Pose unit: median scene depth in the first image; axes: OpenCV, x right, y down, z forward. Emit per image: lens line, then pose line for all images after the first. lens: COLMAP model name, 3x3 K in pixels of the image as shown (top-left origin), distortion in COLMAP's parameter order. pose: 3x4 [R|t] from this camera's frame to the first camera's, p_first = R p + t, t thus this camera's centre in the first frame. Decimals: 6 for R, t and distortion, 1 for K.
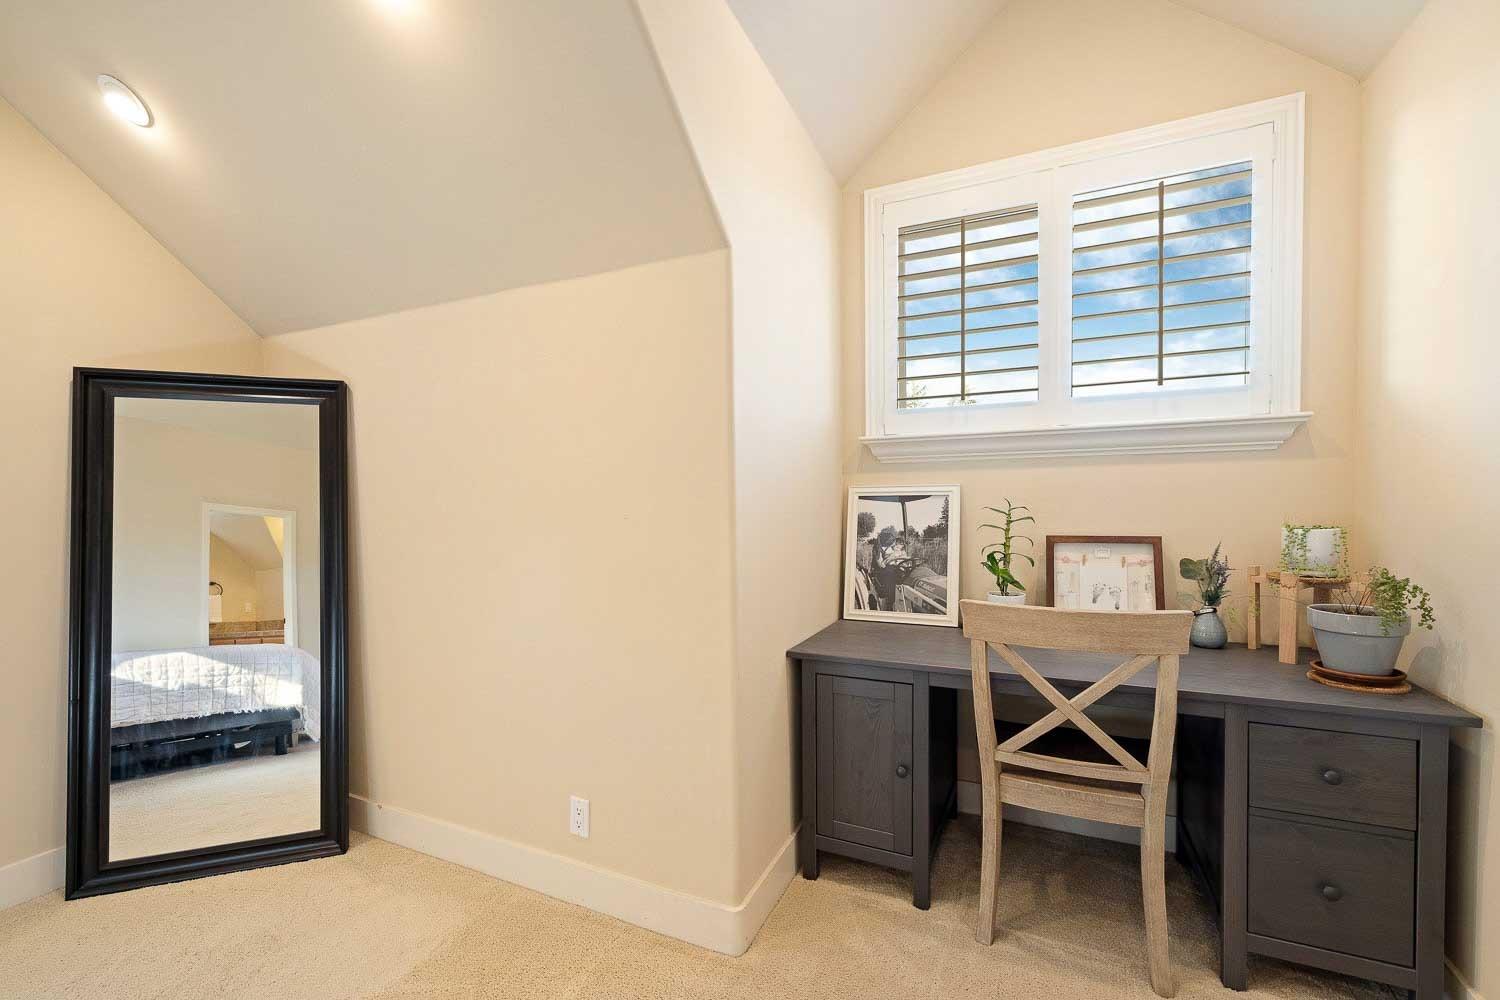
lens RADIAL K [[627.7, 0, 756.6], [0, 627.7, 509.8], [0, 0, 1]] dist [-0.001712, 0.000395]
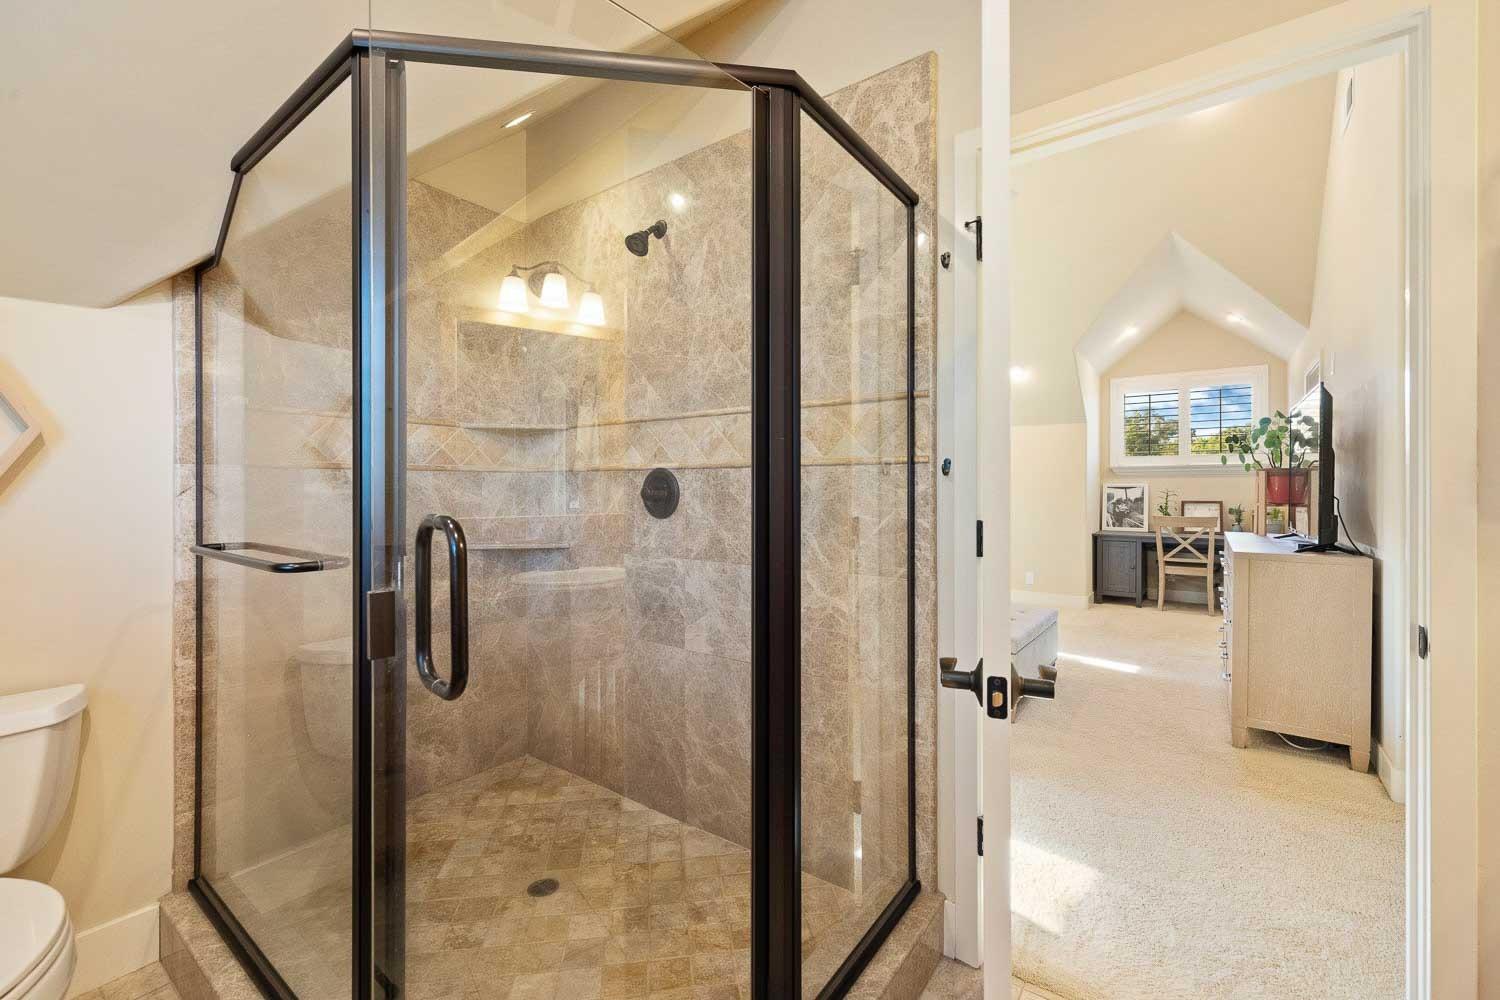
lens RADIAL K [[627.7, 0, 739.6], [0, 627.7, 488.7], [0, 0, 1]] dist [-0.001712, 0.000395]
pose [[0.977475, 0.003490, -0.211021, -0.966794], [-0.002972, 0.999992, 0.002773, -0.018570], [0.211029, -0.002084, 0.977478, -2.367892]]
